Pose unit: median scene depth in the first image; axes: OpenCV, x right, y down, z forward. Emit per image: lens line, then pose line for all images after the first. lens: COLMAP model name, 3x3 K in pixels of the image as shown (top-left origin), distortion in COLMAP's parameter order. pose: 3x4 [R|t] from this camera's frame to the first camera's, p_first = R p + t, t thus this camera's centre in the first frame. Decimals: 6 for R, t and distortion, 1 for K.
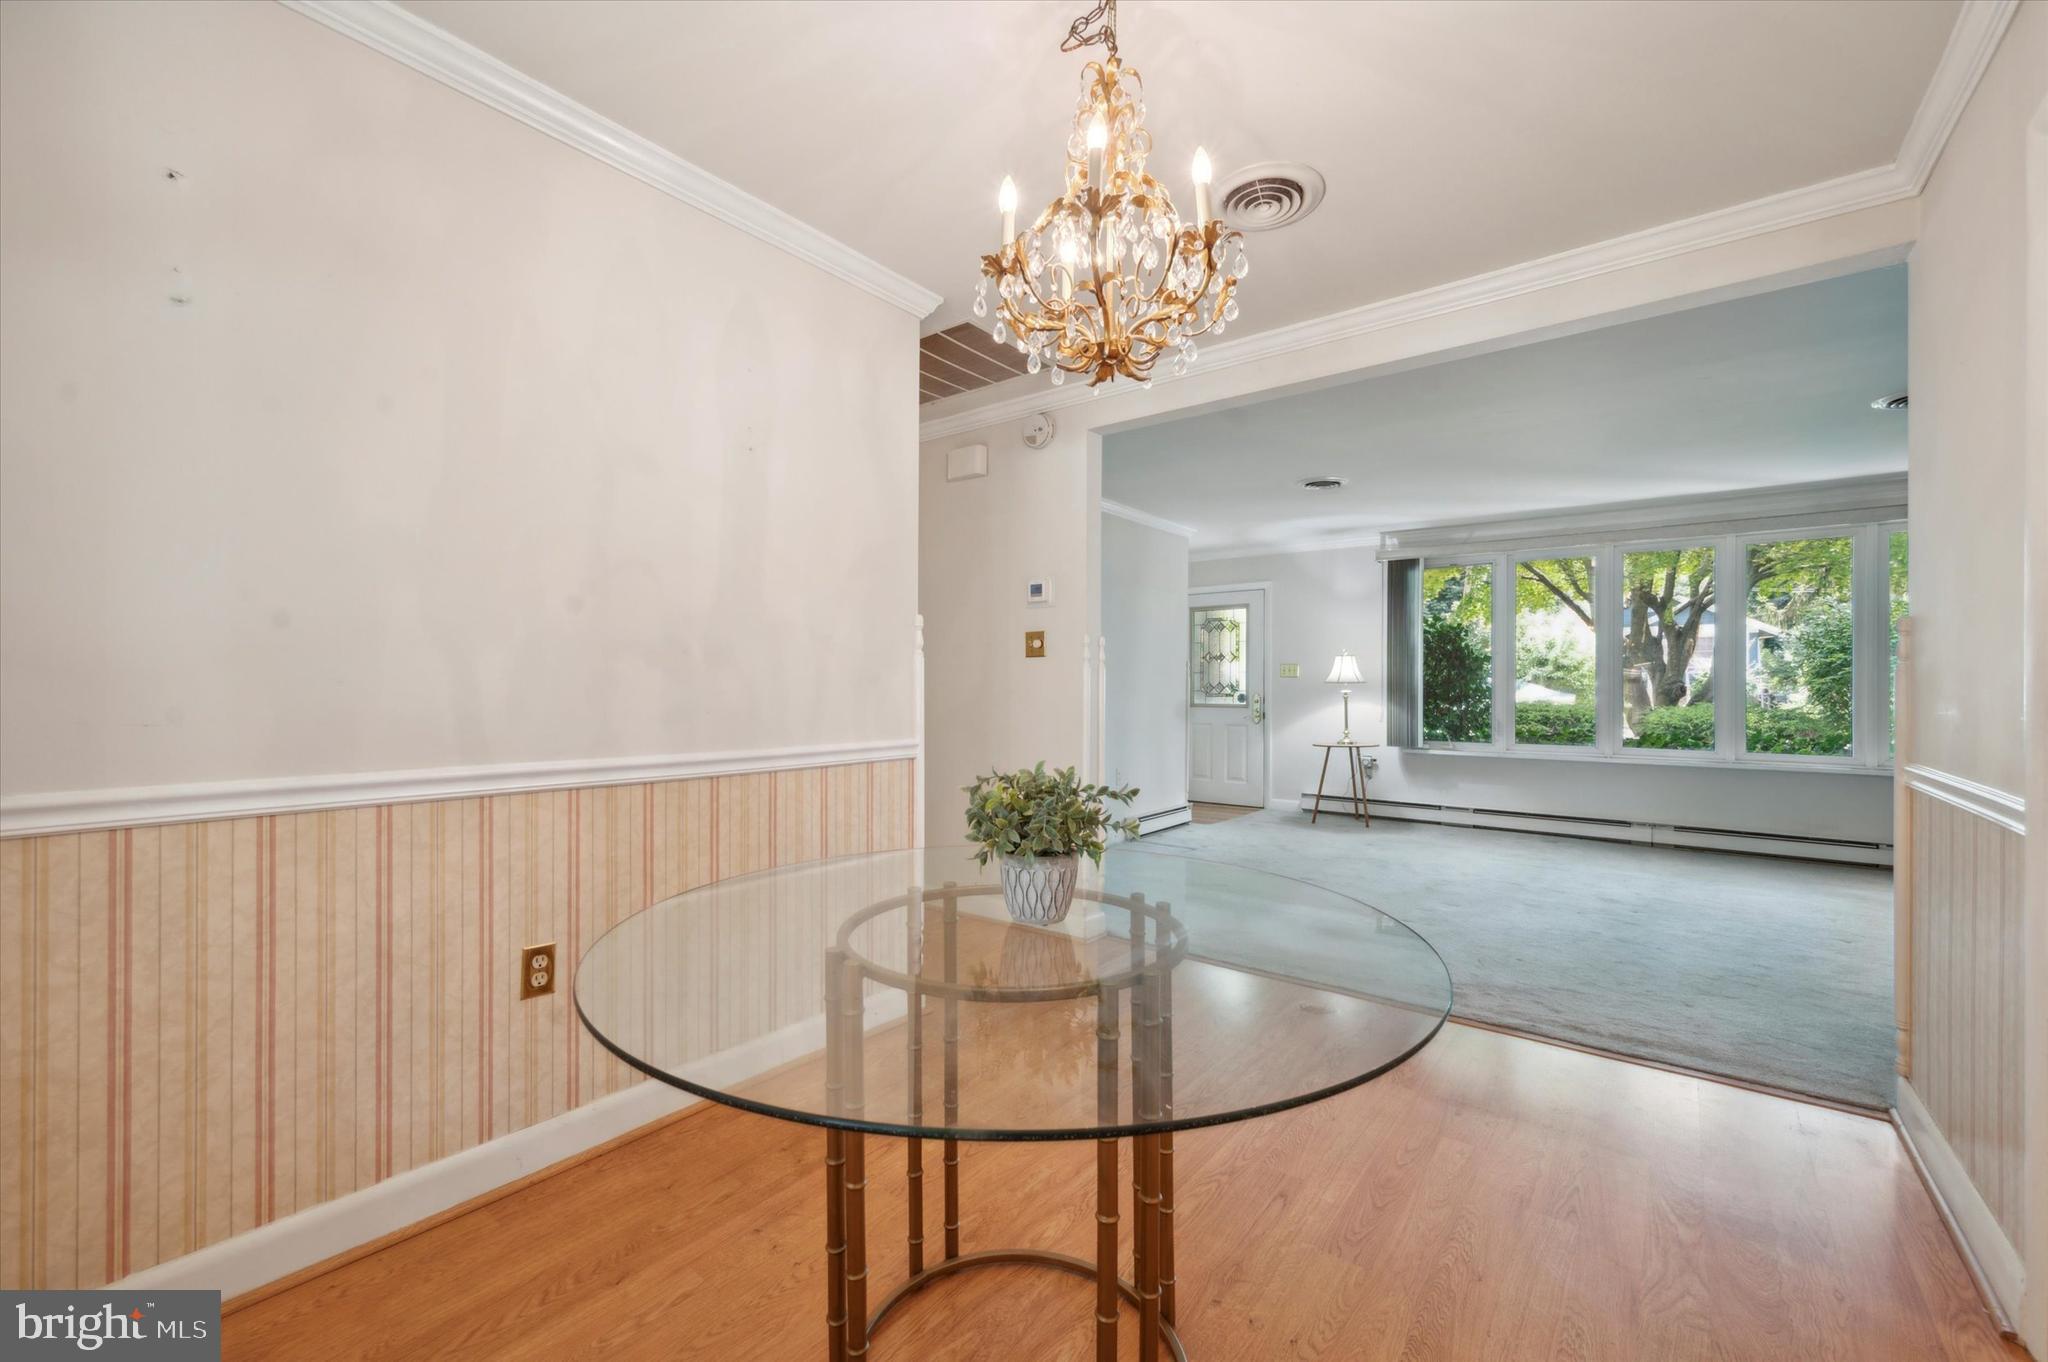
lens RADIAL K [[870.6, 0, 1011.9], [0, 870.6, 673.7], [0, 0, 1]] dist [-0.003983, 0.001643]
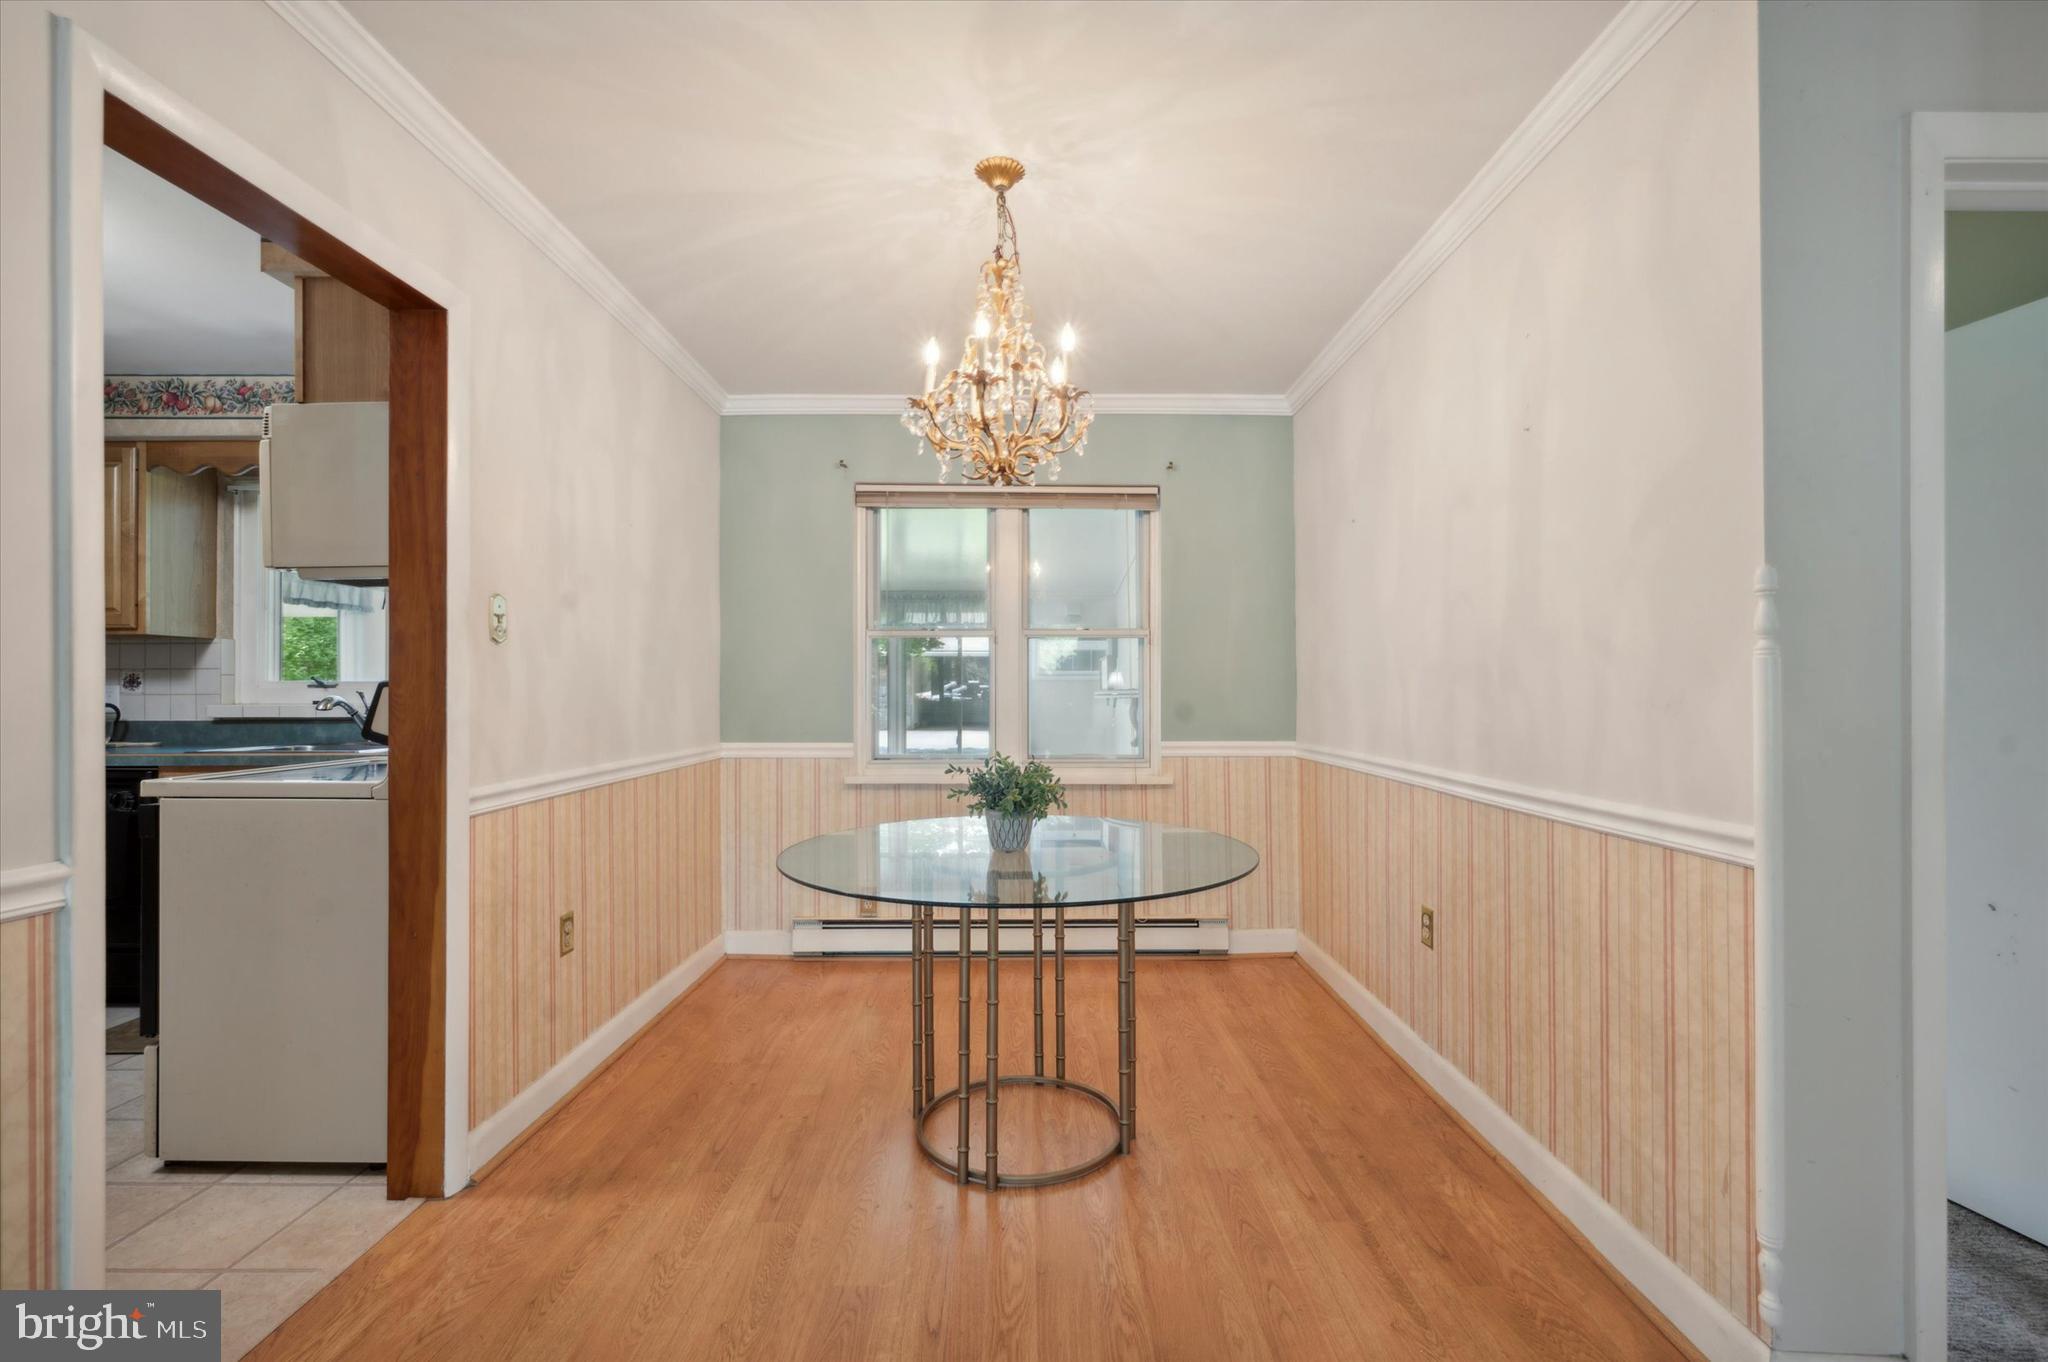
lens RADIAL K [[870.6, 0, 1026.7], [0, 870.6, 691.8], [0, 0, 1]] dist [-0.003983, 0.001643]
pose [[-0.788063, -0.006520, -0.615561, 0.205215], [0.003099, 0.999889, -0.014557, 0.002377], [0.615587, -0.013379, -0.787955, 0.466412]]
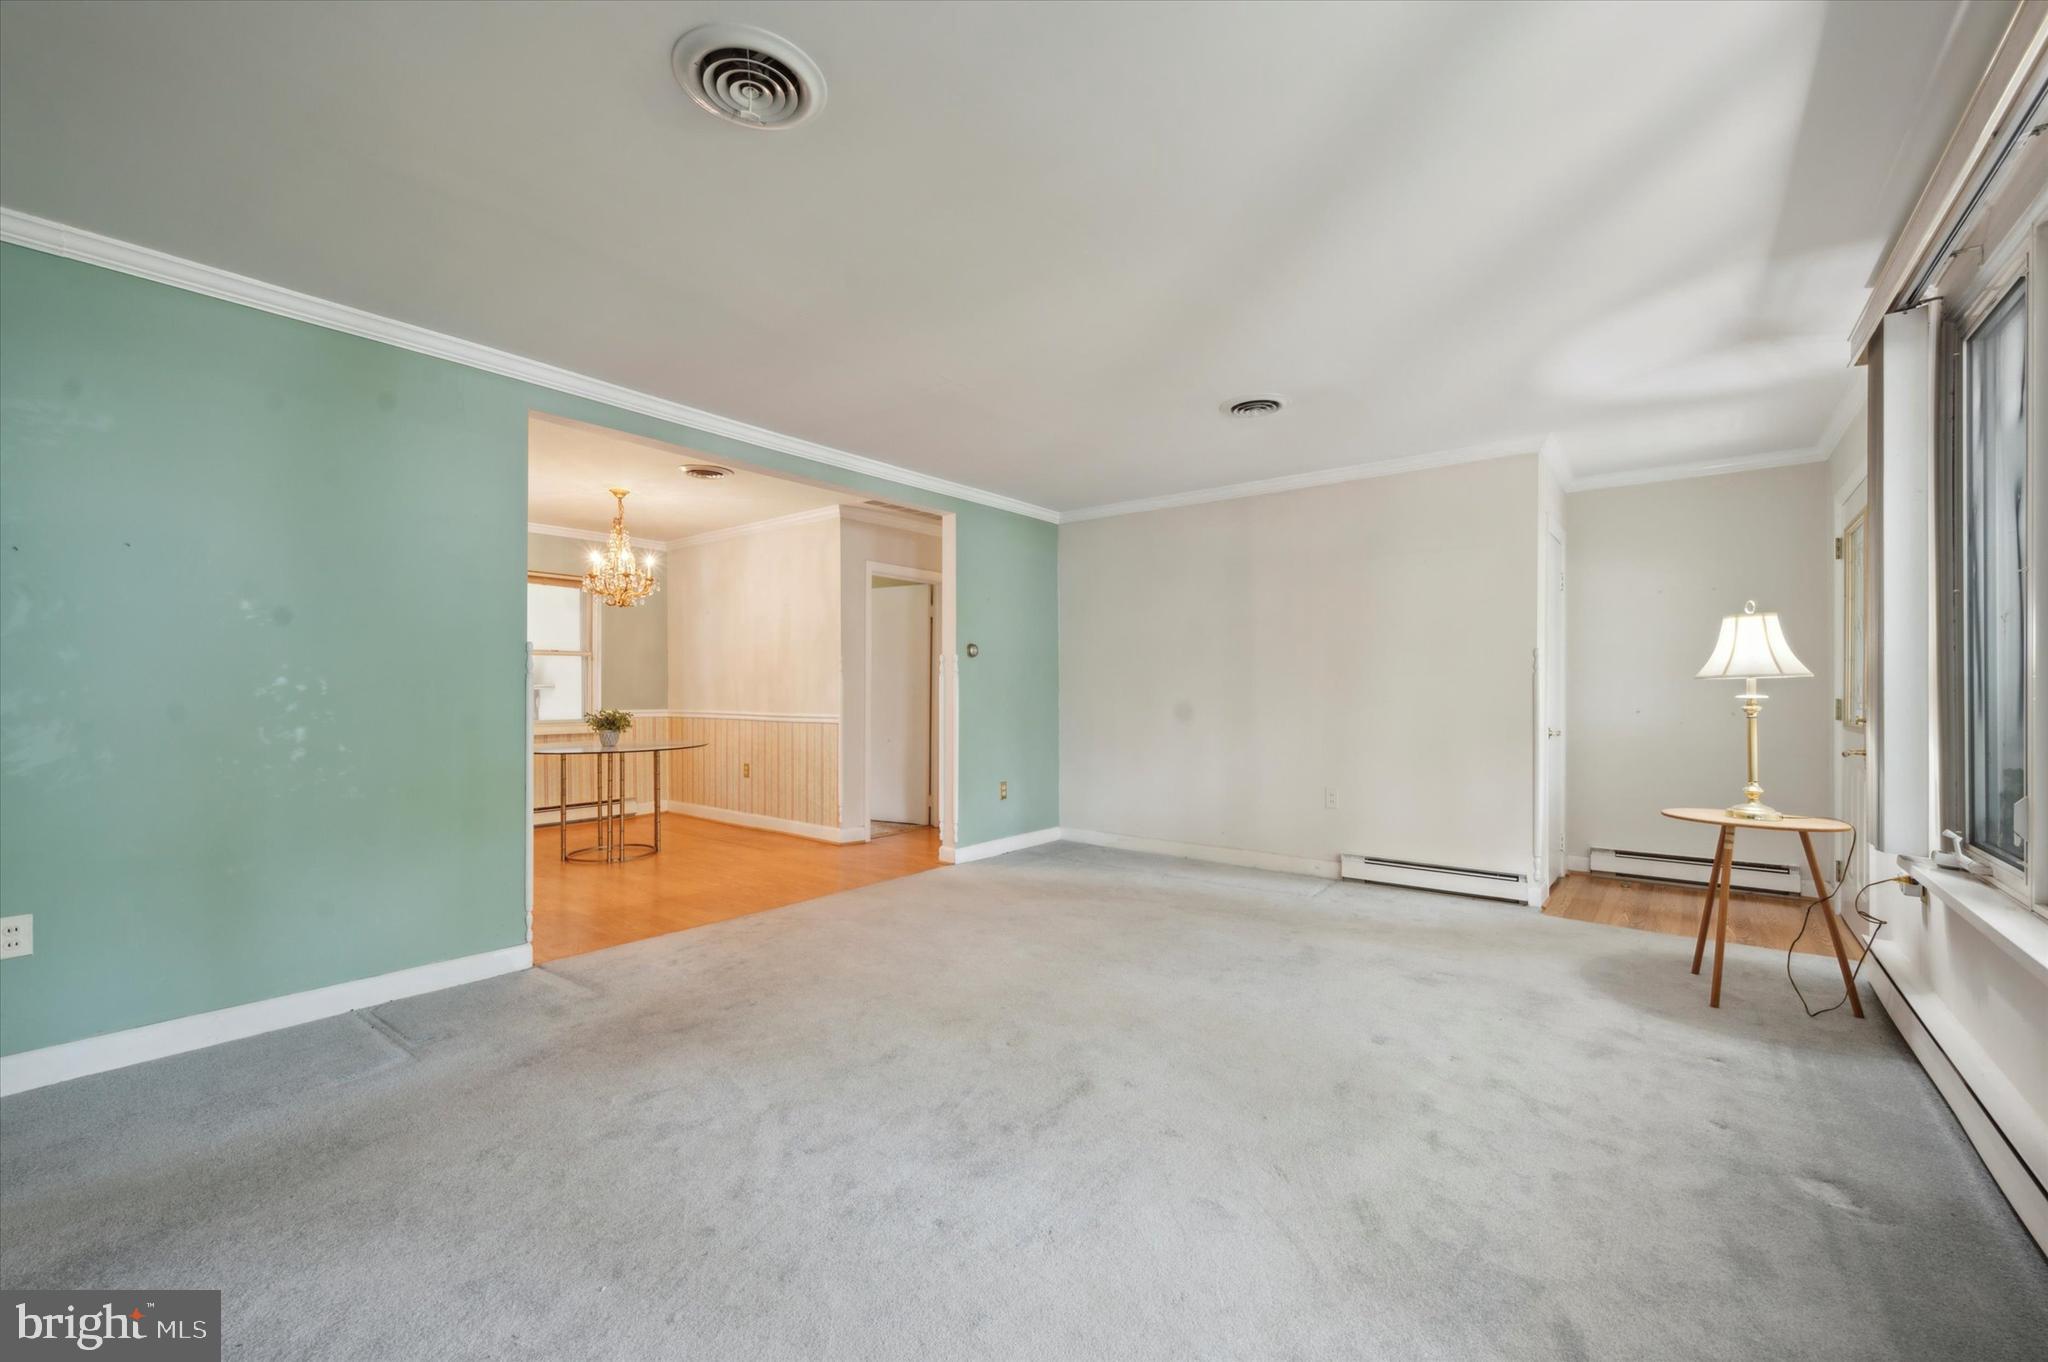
lens RADIAL K [[823.2, 0, 1017.6], [0, 823.2, 675.8], [0, 0, 1]] dist [-0.001770, -0.000394]
pose [[-0.011793, -0.021640, -0.999696, 0.793450], [0.013769, 0.999668, -0.021802, 0.012193], [0.999836, -0.014022, -0.011491, 0.605619]]
